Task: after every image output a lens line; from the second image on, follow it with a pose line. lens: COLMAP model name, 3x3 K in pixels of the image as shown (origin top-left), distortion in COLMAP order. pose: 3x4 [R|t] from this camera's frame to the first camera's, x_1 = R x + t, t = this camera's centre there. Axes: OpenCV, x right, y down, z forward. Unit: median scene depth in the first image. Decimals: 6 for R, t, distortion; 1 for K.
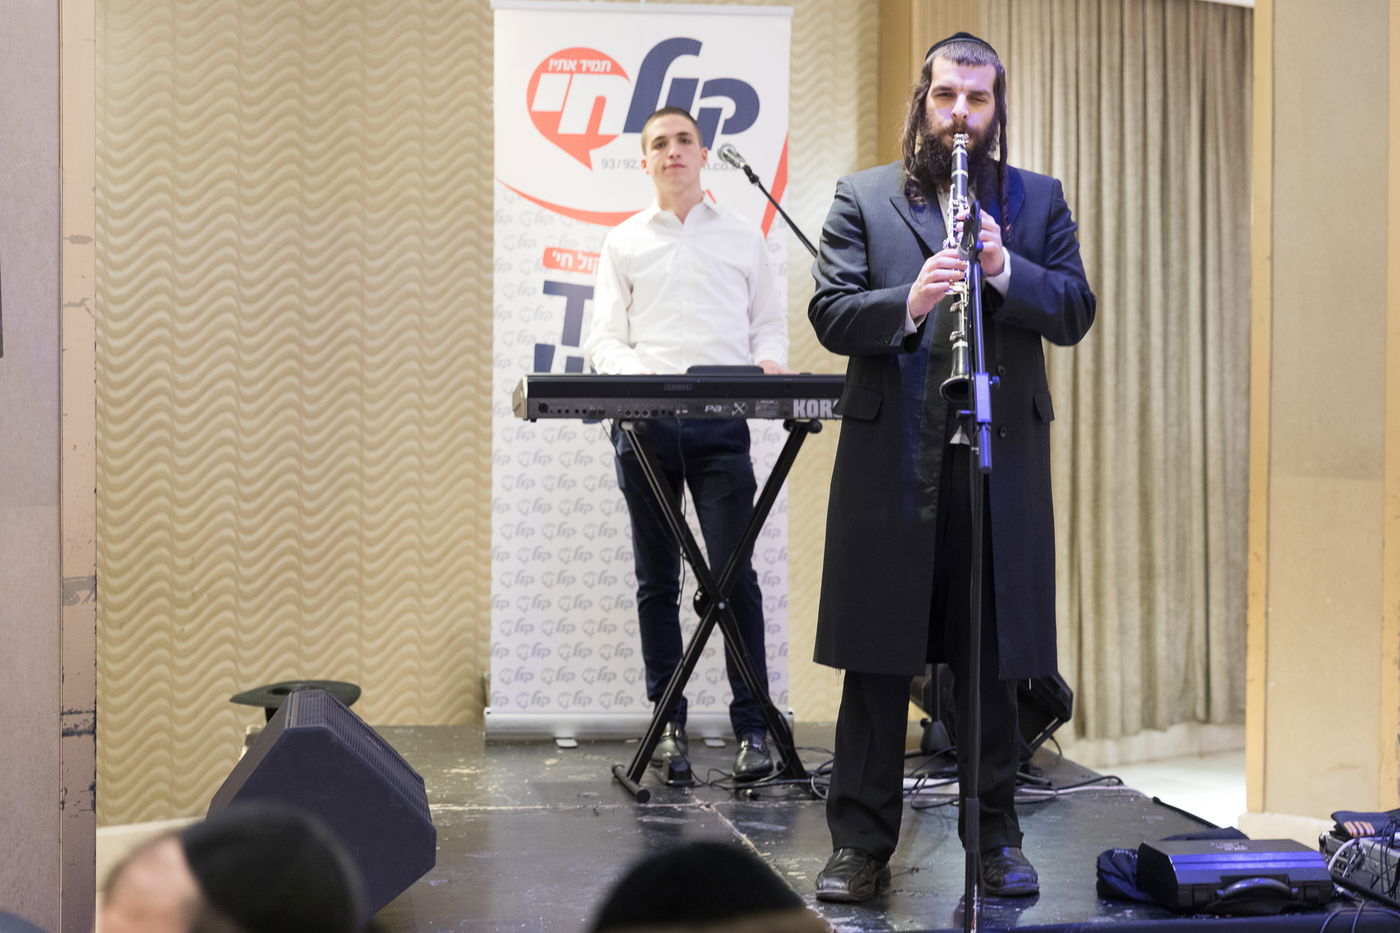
lens RADIAL K [[2631.3, 0, 725.4], [0, 2631.3, 458.3], [0, 0, 1]] dist [-0.031383, 0.000000]
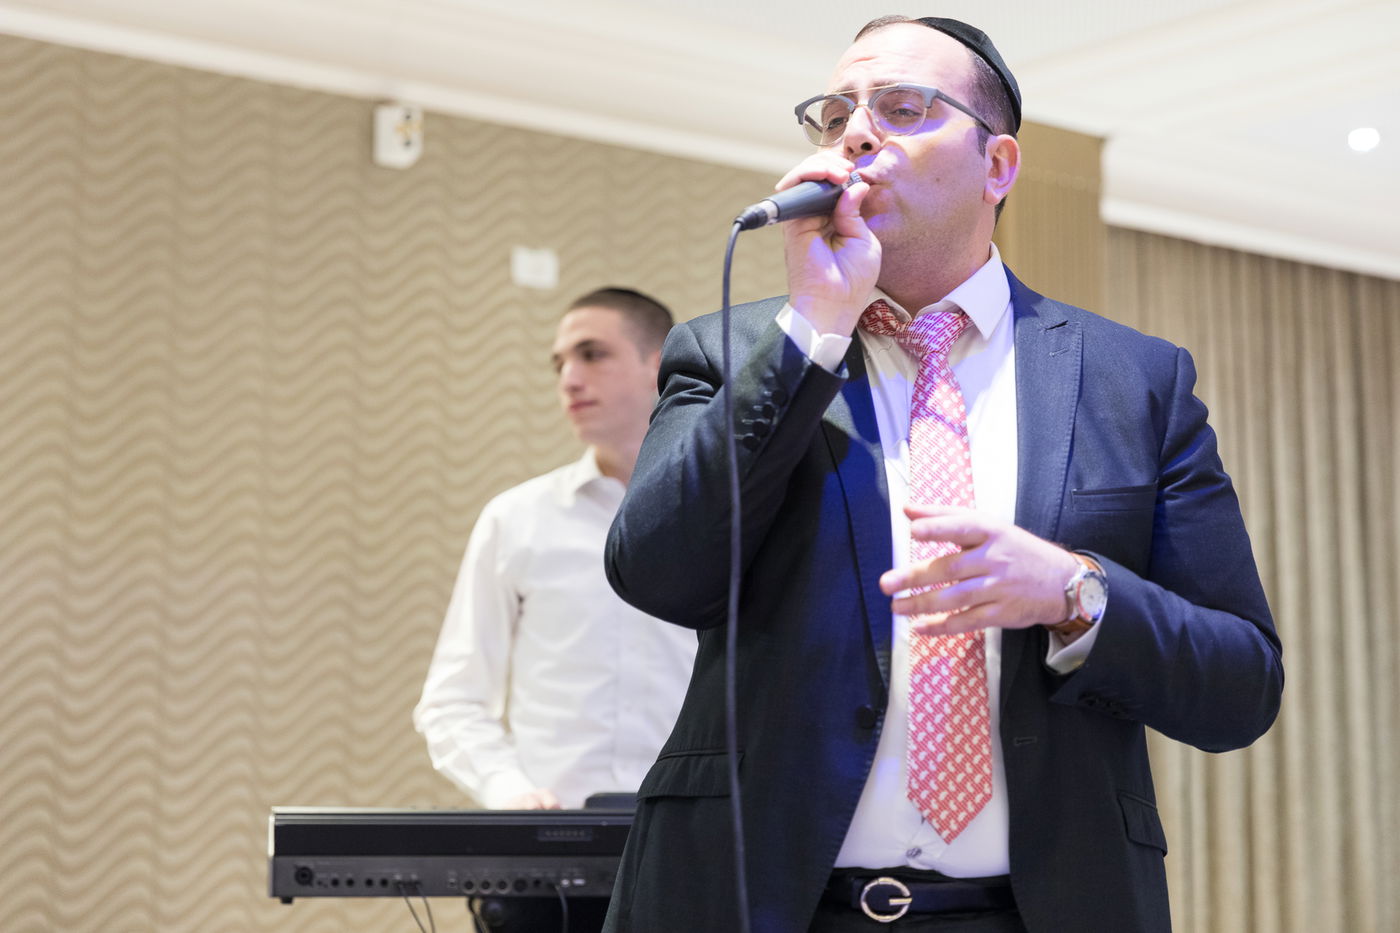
lens RADIAL K [[2768.5, 0, 719.1], [0, 2768.5, 405.2], [0, 0, 1]] dist [-0.011597, 0.000000]
pose [[0.999448, -0.006554, -0.032566, 0.021735], [0.000860, 0.985123, -0.171848, -0.011787], [0.033208, 0.171725, 0.984585, 0.316603]]
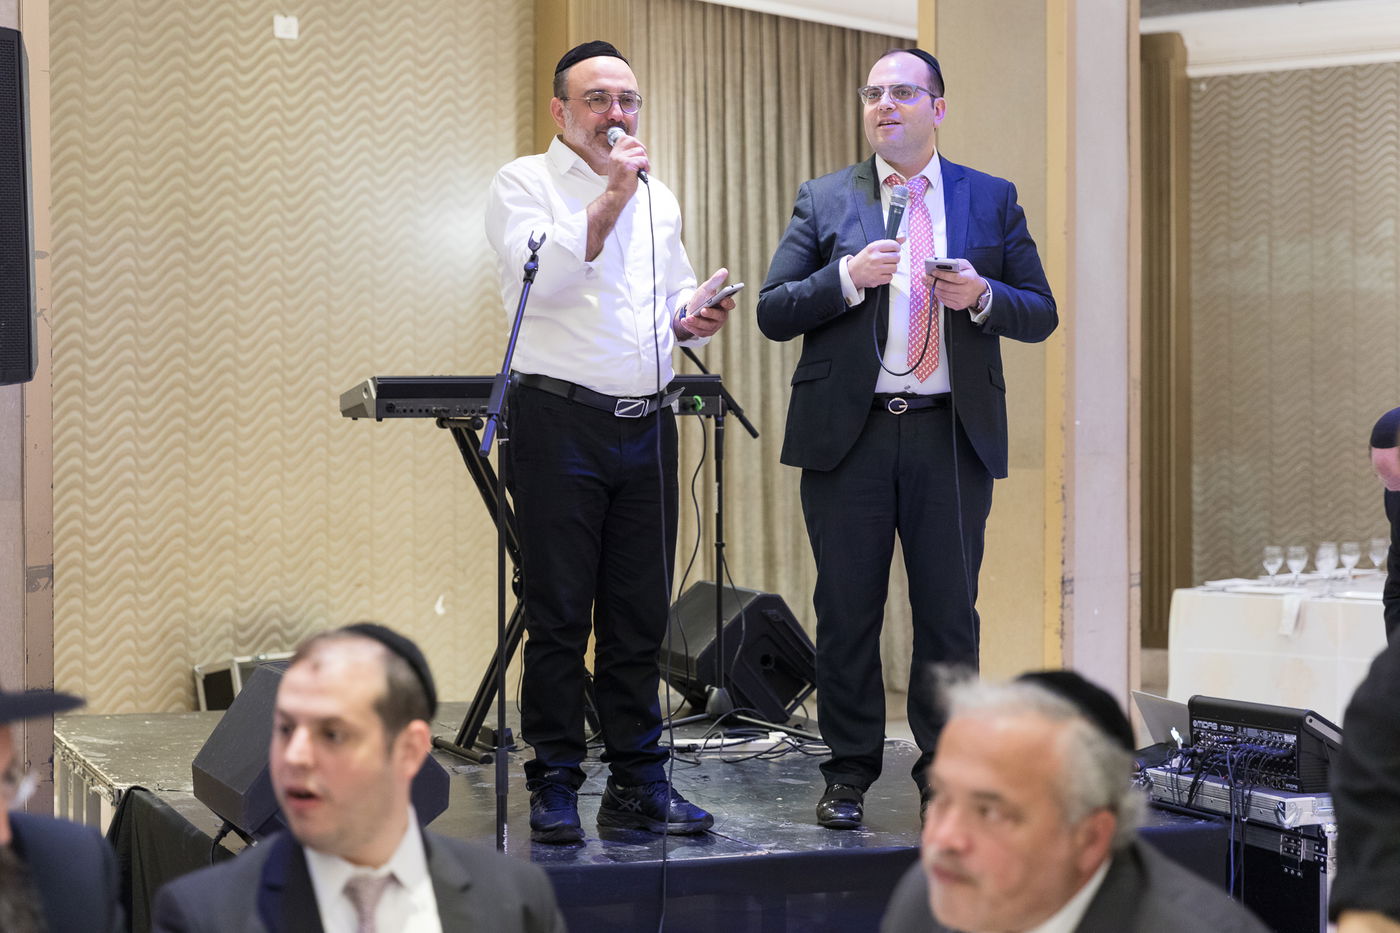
lens RADIAL K [[2768.5, 0, 703.3], [0, 2768.5, 459.8], [0, 0, 1]] dist [-0.011597, 0.000000]
pose [[0.976131, -0.011029, 0.216902, -0.134897], [0.011201, 0.999937, 0.000433, 0.002362], [-0.216893, 0.002007, 0.976193, -0.104850]]
